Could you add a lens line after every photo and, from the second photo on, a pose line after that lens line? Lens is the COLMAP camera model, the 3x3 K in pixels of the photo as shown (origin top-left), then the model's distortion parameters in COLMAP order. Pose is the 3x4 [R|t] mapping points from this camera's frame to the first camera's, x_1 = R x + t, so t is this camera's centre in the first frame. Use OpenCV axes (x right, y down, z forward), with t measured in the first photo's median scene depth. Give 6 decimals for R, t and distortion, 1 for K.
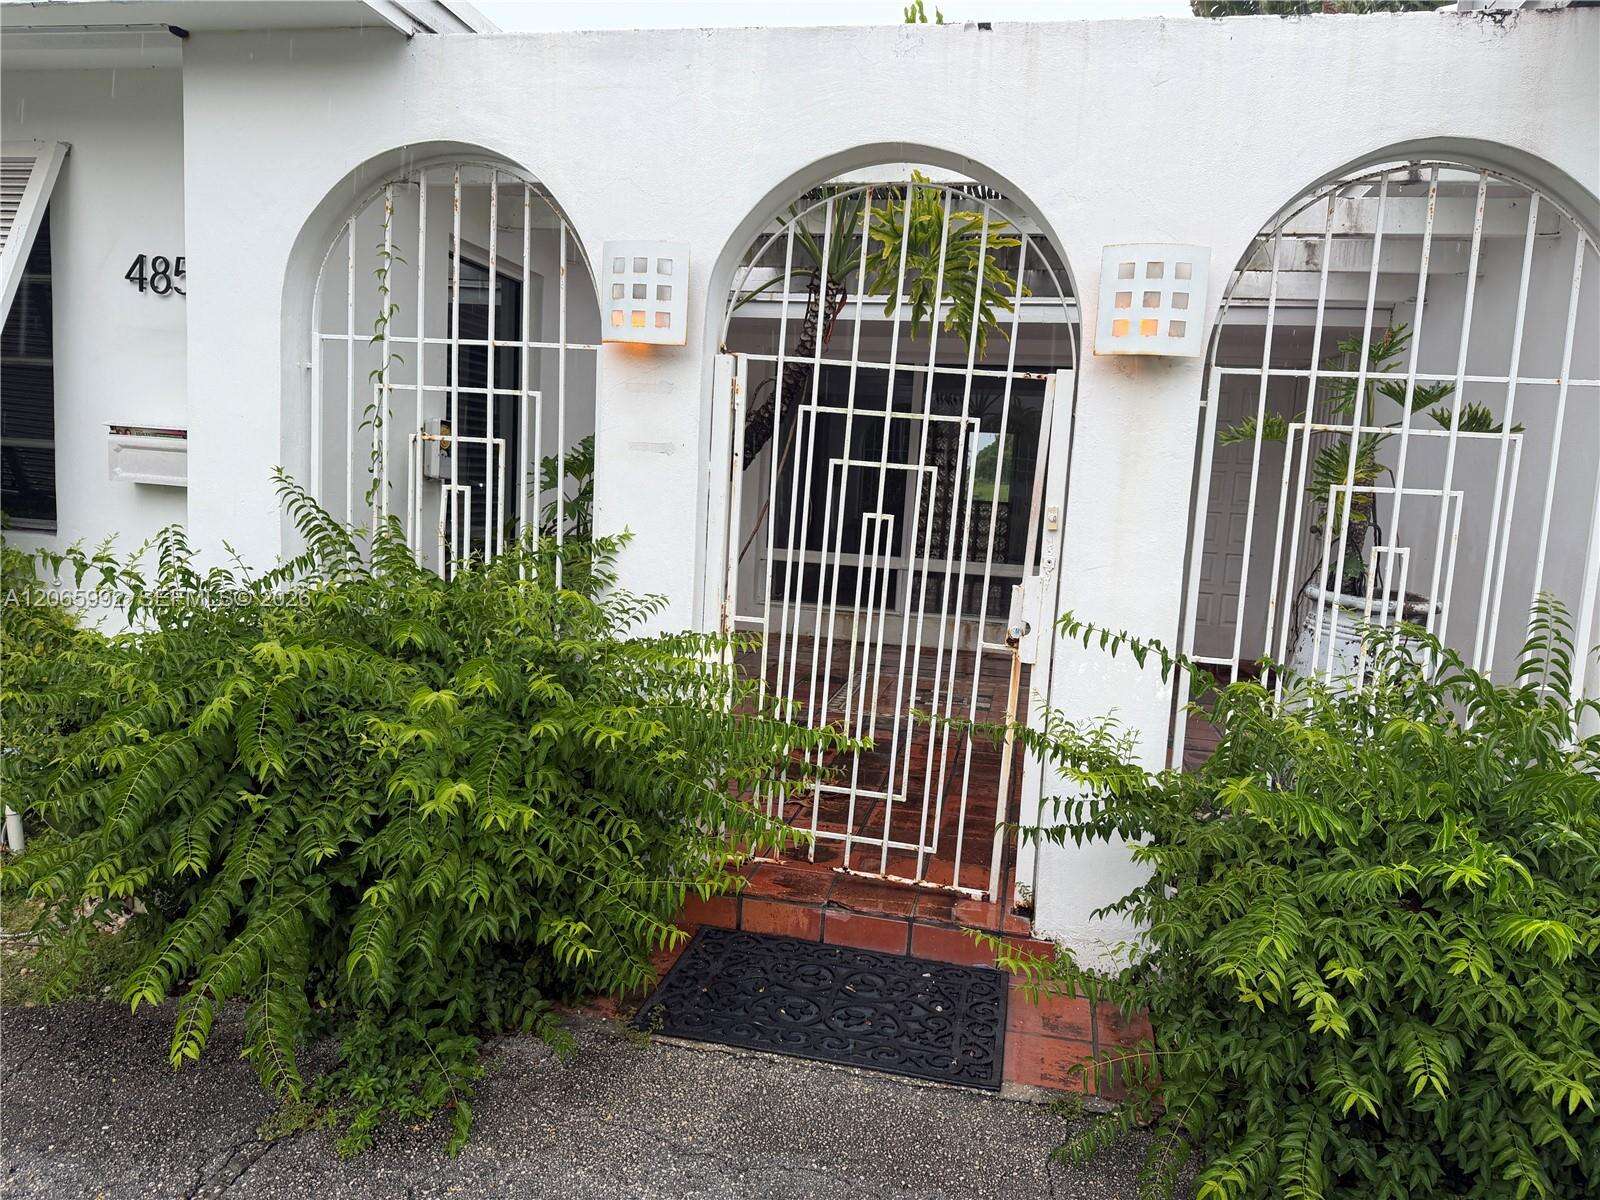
lens RADIAL K [[1148.8, 0, 800.1], [0, 1148.8, 593.4], [0, 0, 1]] dist [0.171769, -0.225134]
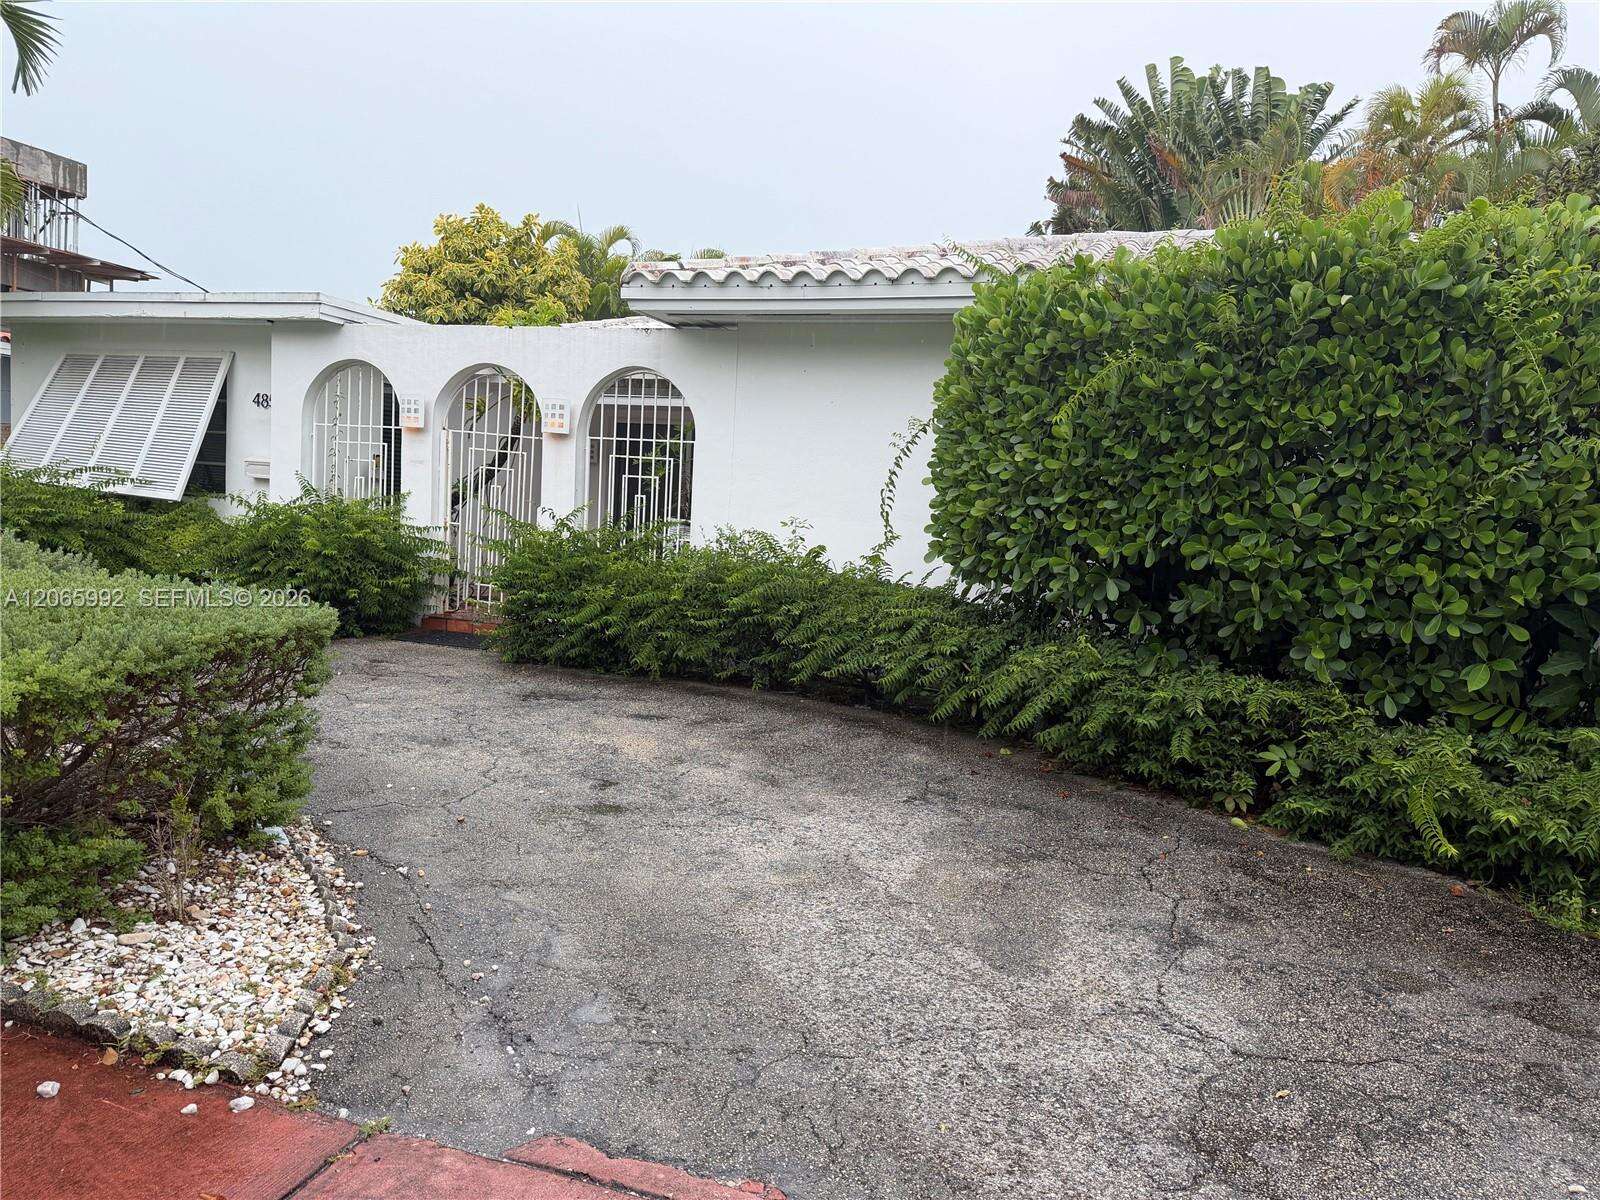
lens RADIAL K [[1148.8, 0, 800.1], [0, 1148.8, 593.4], [0, 0, 1]] dist [0.171769, -0.225134]
pose [[0.994360, 0.009487, -0.105630, 1.135352], [-0.013462, 0.999225, -0.036977, 0.298373], [0.105197, 0.038190, 0.993718, -1.799124]]
